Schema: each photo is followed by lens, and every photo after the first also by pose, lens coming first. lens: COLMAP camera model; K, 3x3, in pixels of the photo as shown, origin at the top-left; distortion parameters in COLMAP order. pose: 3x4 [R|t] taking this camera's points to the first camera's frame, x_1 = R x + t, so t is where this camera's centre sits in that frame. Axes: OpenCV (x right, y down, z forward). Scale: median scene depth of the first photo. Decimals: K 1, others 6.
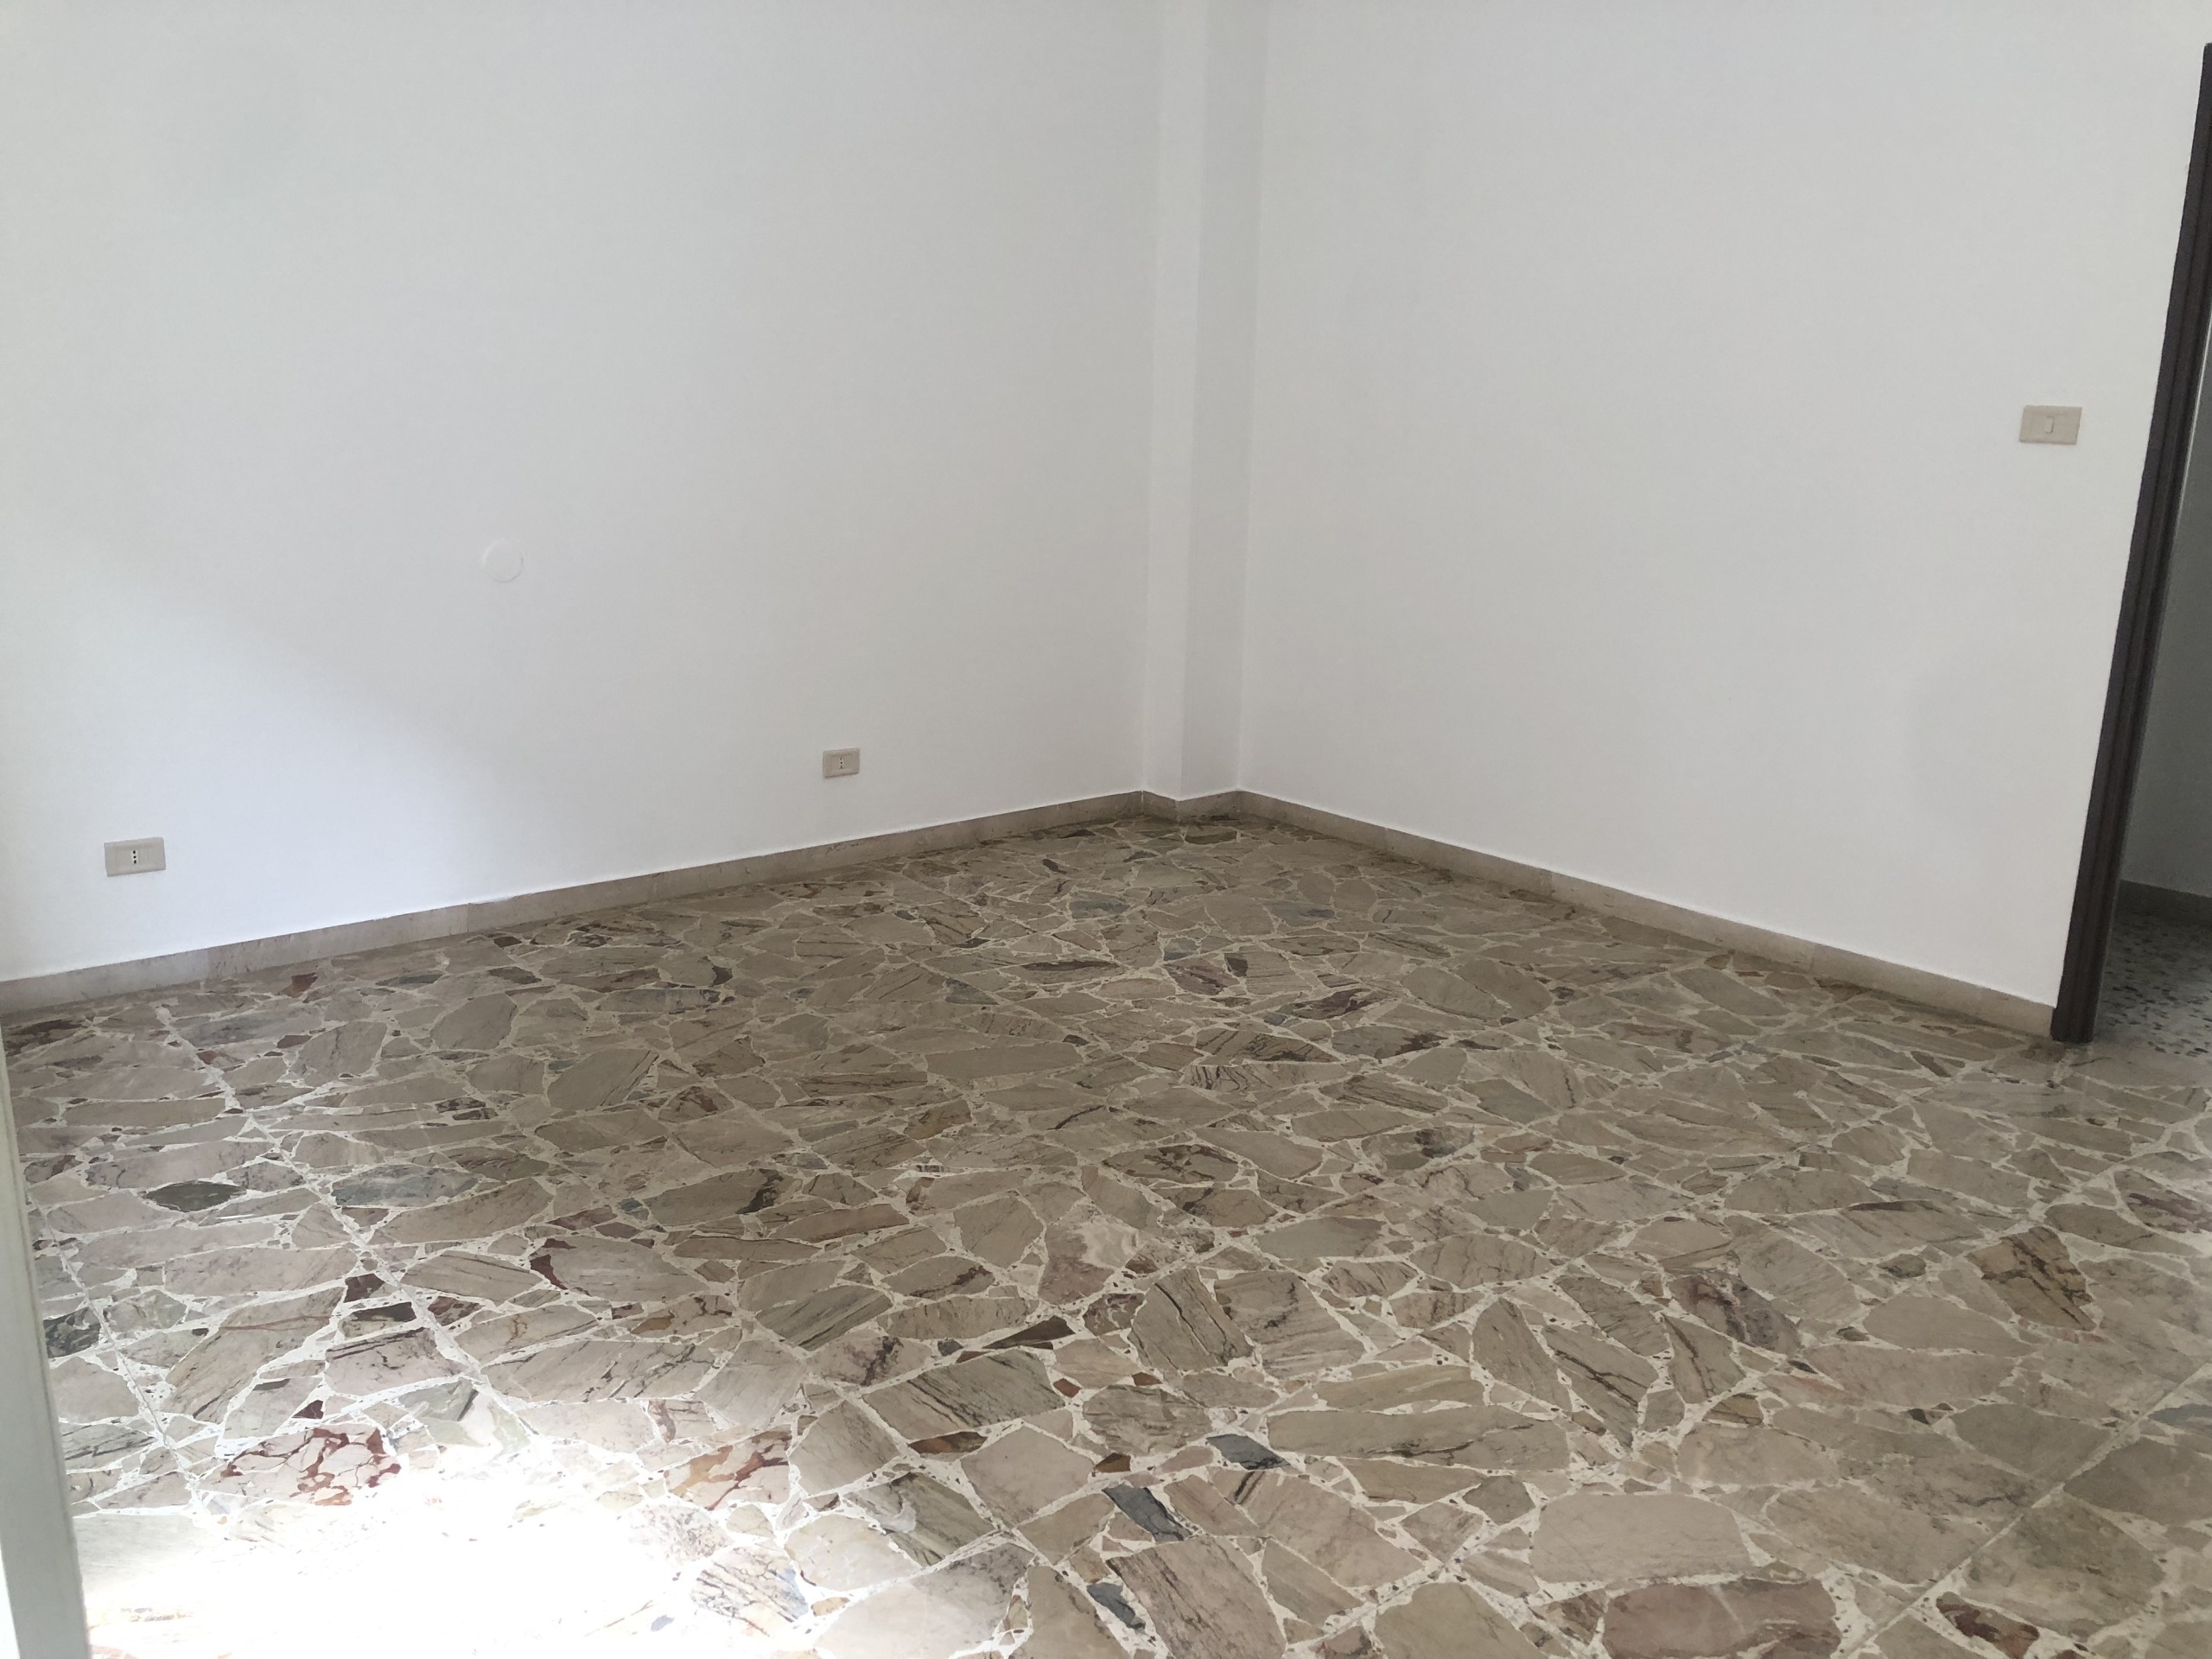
lens RADIAL K [[1801.9, 0, 1096.9], [0, 1801.9, 835.7], [0, 0, 1]] dist [0.007973, 0.014393]
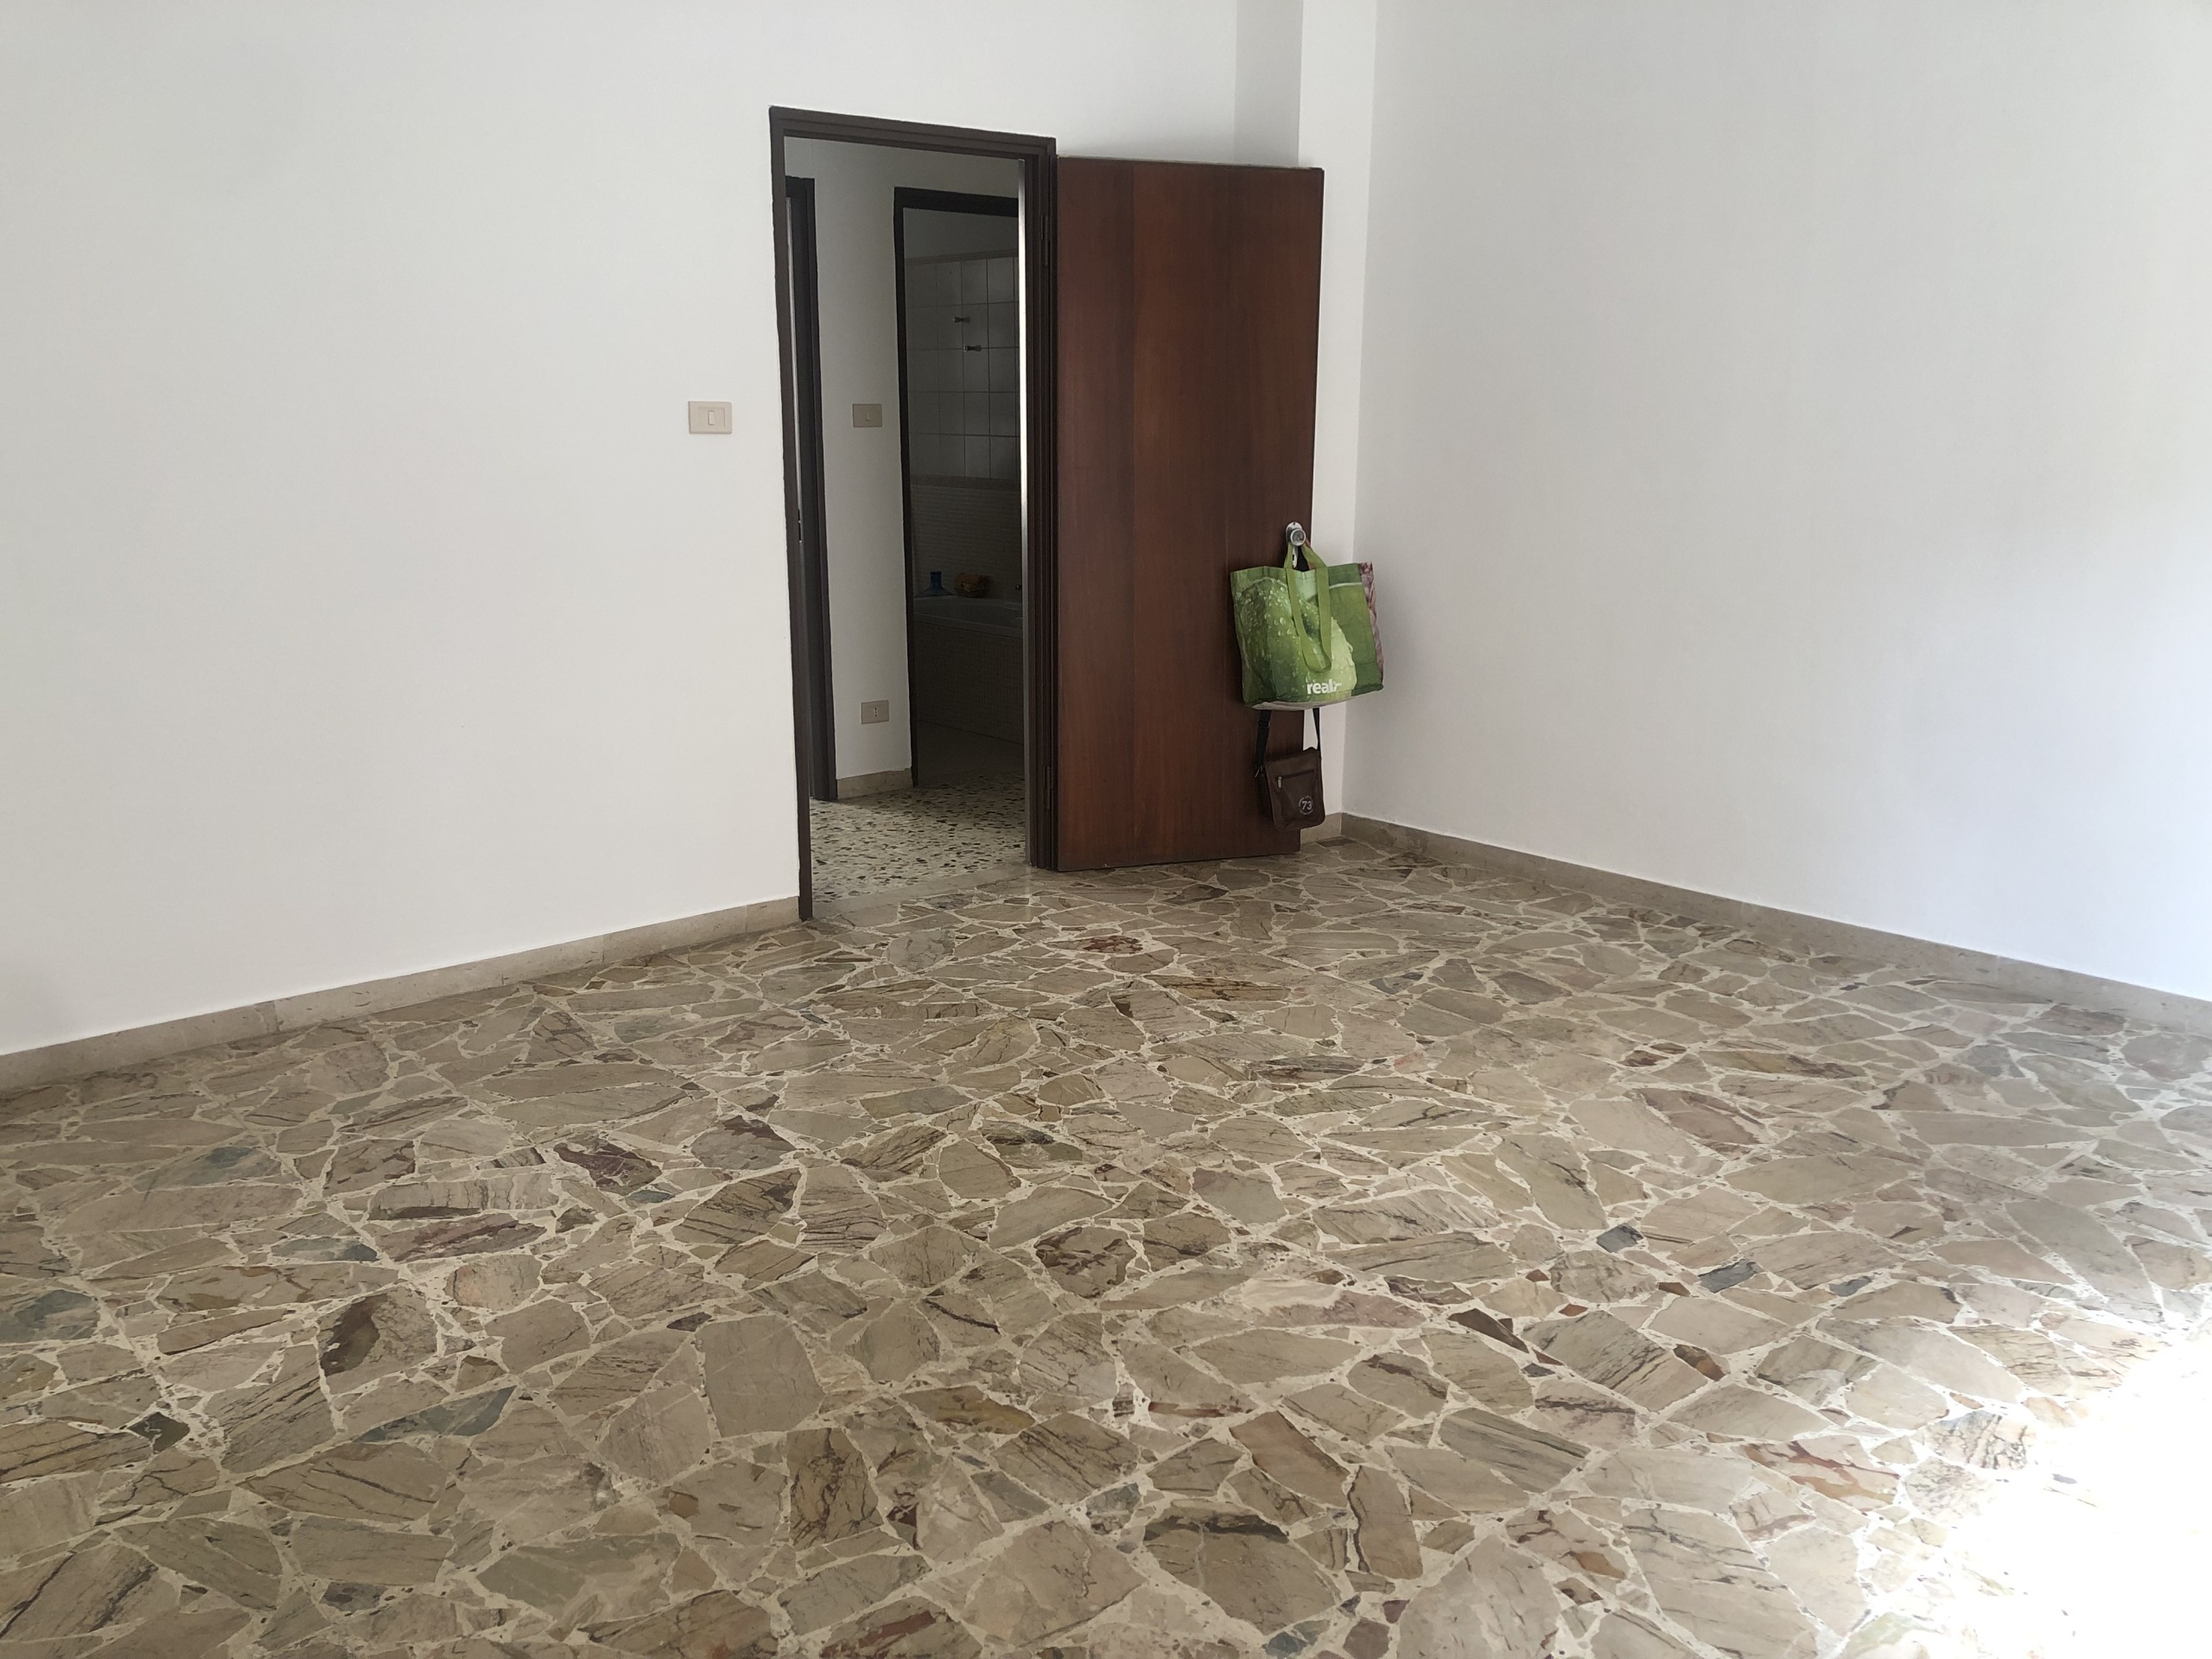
lens RADIAL K [[1801.9, 0, 1096.5], [0, 1801.9, 823.1], [0, 0, 1]] dist [0.007973, 0.014393]
pose [[-0.028326, -0.244138, 0.969327, -0.991383], [0.251290, 0.936835, 0.243298, -0.303217], [-0.967497, 0.250473, 0.034812, 1.173698]]
